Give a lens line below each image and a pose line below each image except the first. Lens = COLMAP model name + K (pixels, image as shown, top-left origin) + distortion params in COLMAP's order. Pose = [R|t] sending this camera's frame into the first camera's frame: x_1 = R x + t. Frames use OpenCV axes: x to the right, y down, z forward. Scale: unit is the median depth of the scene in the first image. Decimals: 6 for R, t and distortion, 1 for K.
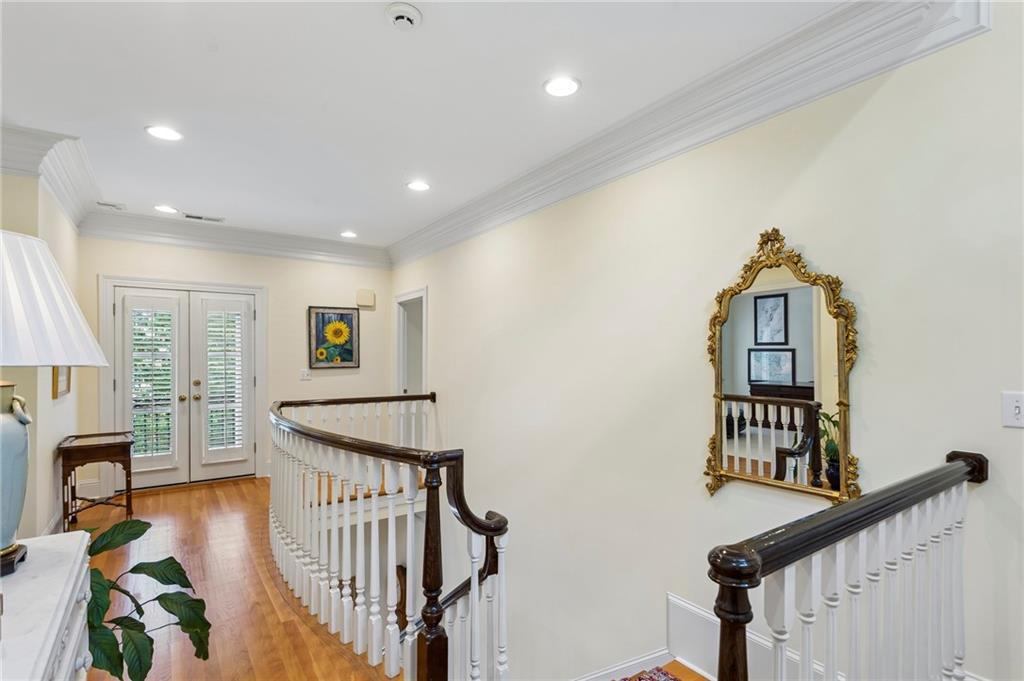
lens RADIAL K [[500.2, 0, 534.2], [0, 500.2, 357.4], [0, 0, 1]] dist [-0.001294, -0.000198]
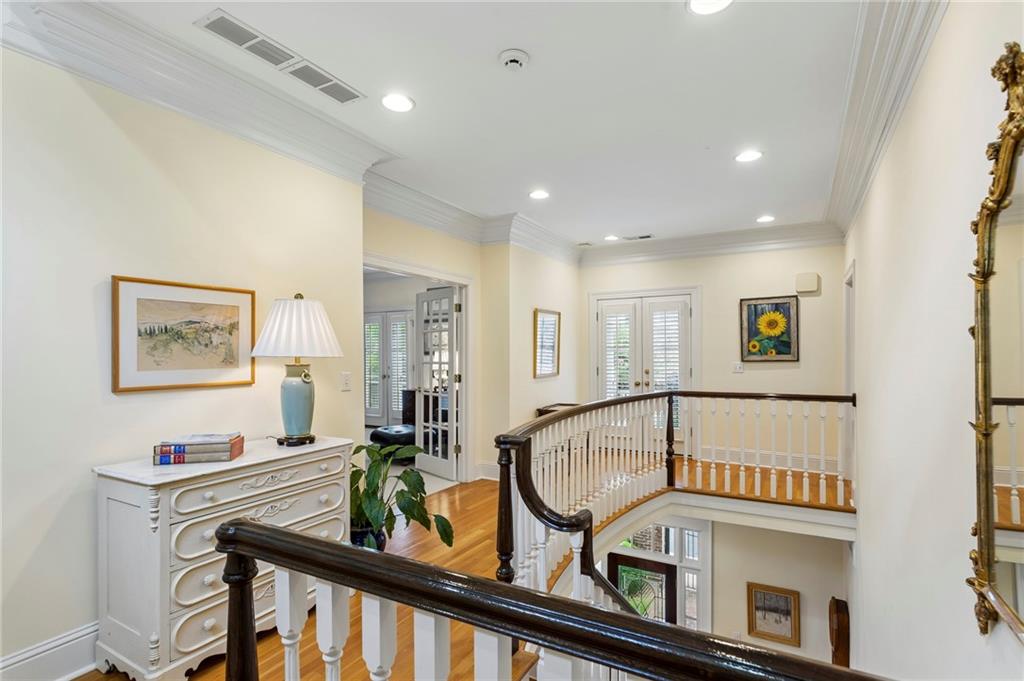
lens RADIAL K [[500.2, 0, 534.2], [0, 500.2, 357.4], [0, 0, 1]] dist [-0.001294, -0.000198]
pose [[0.429279, 0.006906, -0.903146, 0.273631], [0.006850, 0.999917, 0.010902, 0.000547], [0.903146, -0.010867, 0.429196, 0.192266]]
